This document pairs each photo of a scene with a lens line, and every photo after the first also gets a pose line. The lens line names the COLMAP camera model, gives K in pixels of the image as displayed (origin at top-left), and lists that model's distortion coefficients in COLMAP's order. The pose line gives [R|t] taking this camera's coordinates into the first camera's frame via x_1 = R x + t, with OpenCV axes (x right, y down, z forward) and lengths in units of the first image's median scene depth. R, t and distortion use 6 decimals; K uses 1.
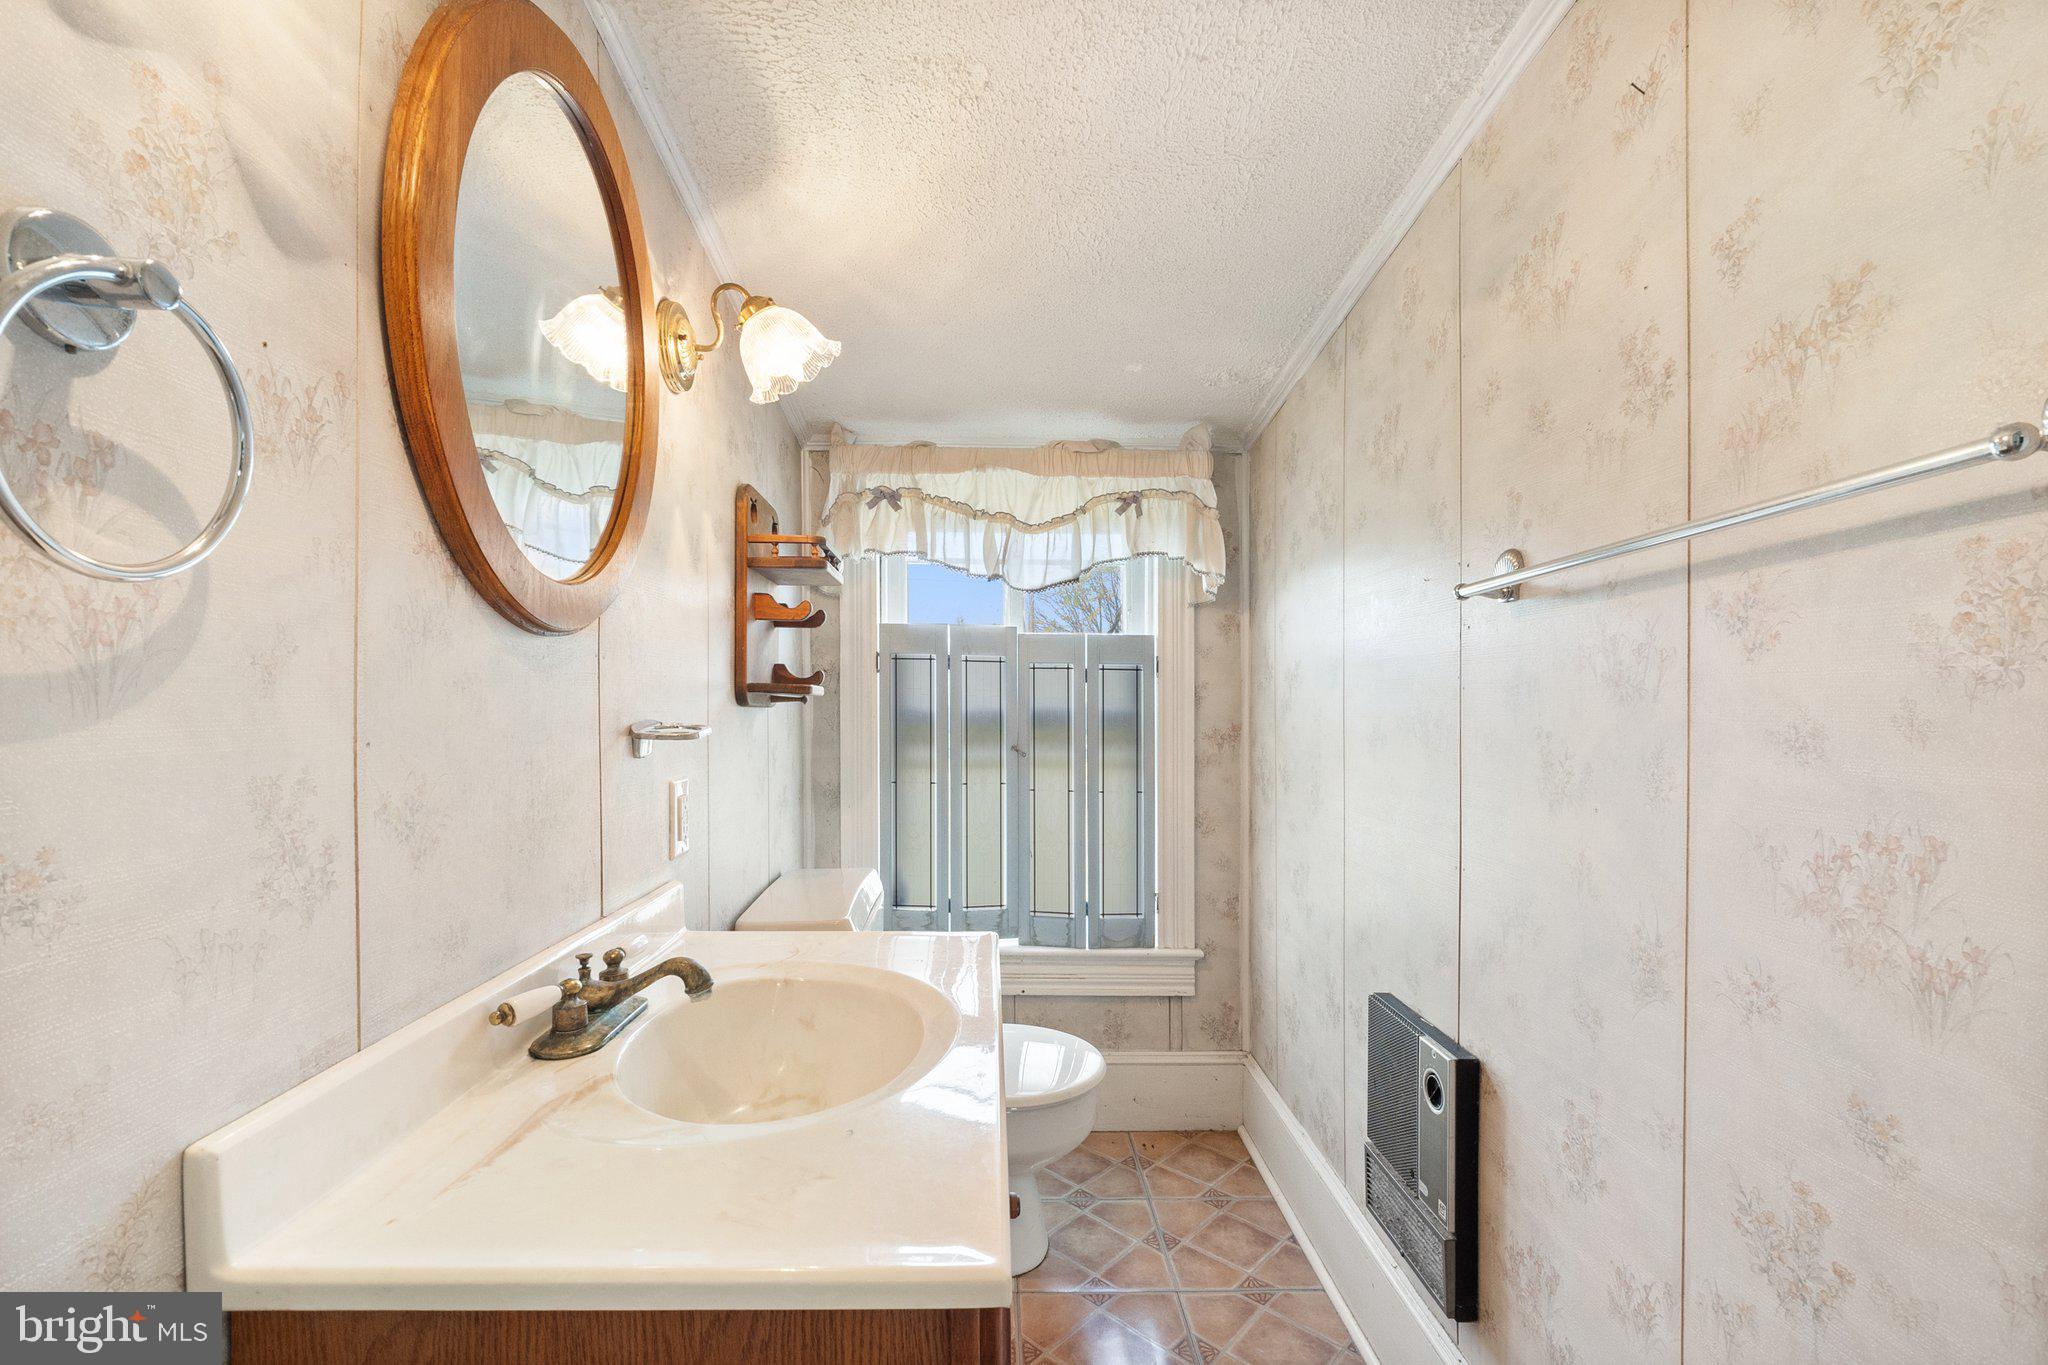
lens RADIAL K [[863.5, 0, 1018.7], [0, 863.5, 686.7], [0, 0, 1]] dist [-0.009593, 0.000086]
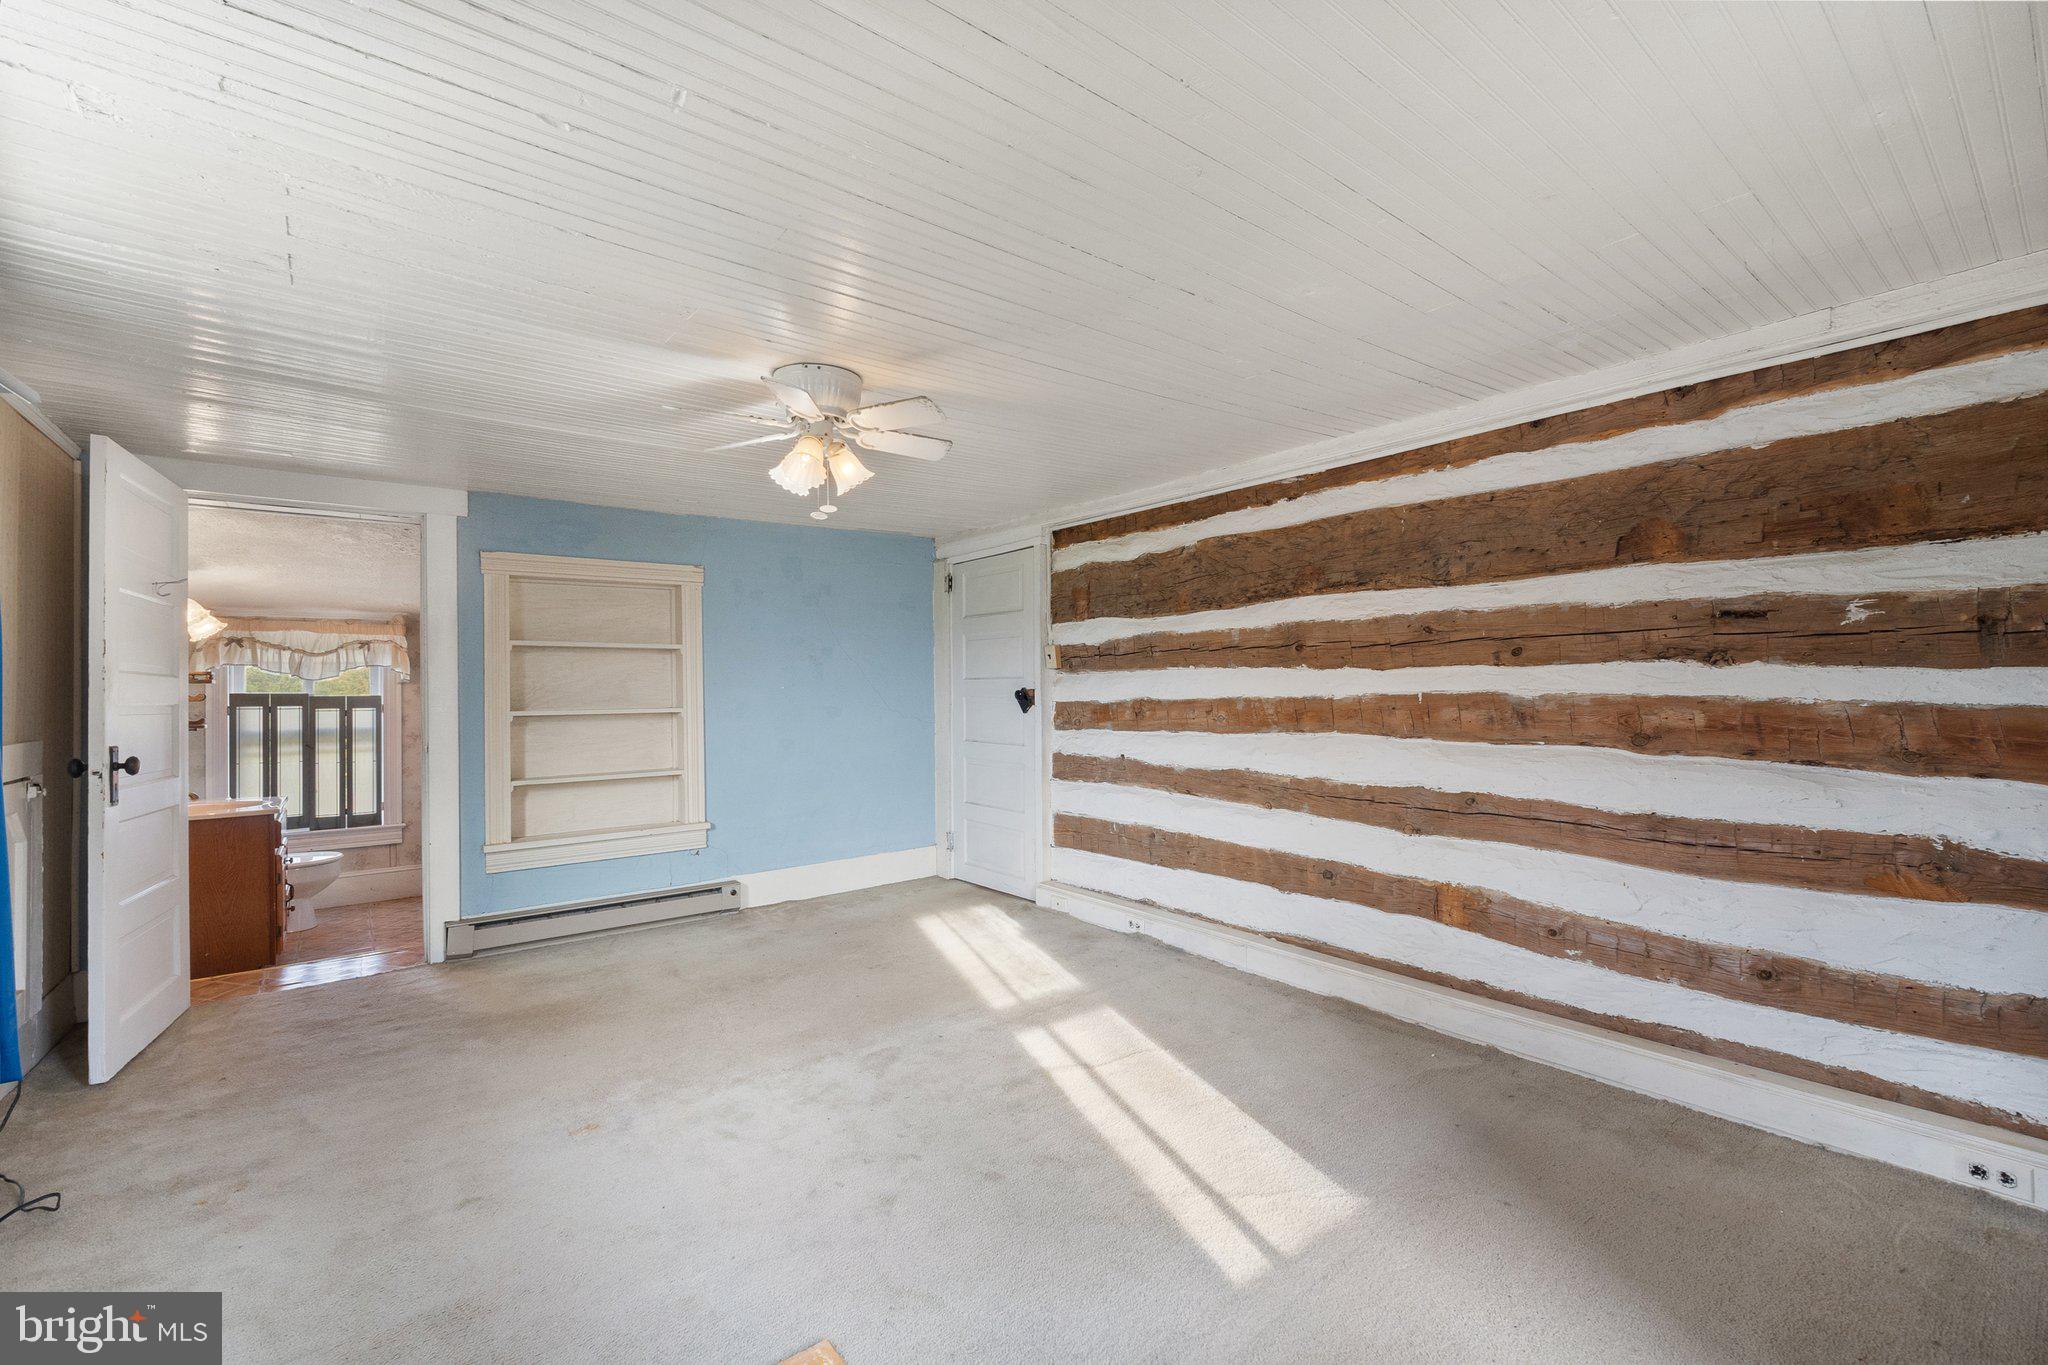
lens RADIAL K [[863.5, 0, 1033.3], [0, 863.5, 677.7], [0, 0, 1]] dist [-0.009593, 0.000086]
pose [[0.792461, -0.003158, 0.609914, 0.145161], [0.012108, 0.999871, -0.010555, -0.066609], [-0.609802, 0.015749, 0.792397, -2.145840]]
